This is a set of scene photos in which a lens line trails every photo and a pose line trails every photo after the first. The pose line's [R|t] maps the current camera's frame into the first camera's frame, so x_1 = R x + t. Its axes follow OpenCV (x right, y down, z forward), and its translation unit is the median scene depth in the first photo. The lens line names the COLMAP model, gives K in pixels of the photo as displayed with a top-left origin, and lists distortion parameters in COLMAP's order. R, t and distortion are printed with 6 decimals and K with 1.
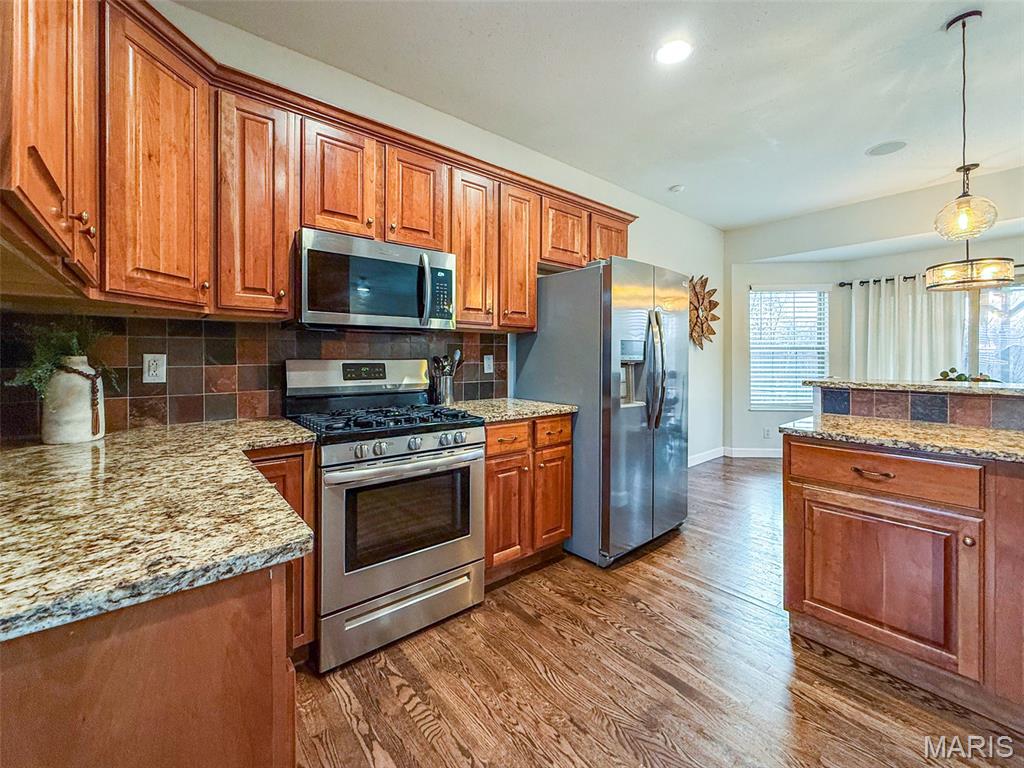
lens RADIAL K [[426.8, 0, 506.4], [0, 426.8, 353.8], [0, 0, 1]] dist [0.001249, -0.000038]
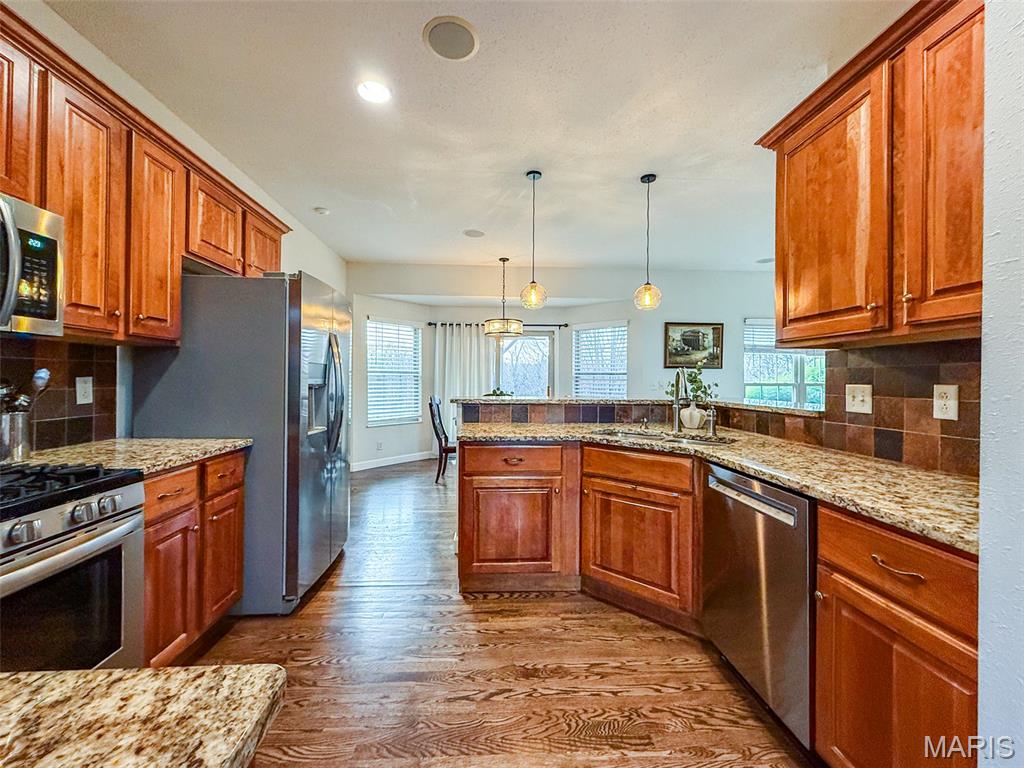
lens RADIAL K [[422.0, 0, 509.3], [0, 422.0, 375.1], [0, 0, 1]] dist [0.001187, 0.000489]
pose [[0.585711, 0.011547, 0.810438, -0.222326], [-0.012708, 0.999906, -0.005063, -0.005394], [-0.810421, -0.007333, 0.585803, 0.100219]]
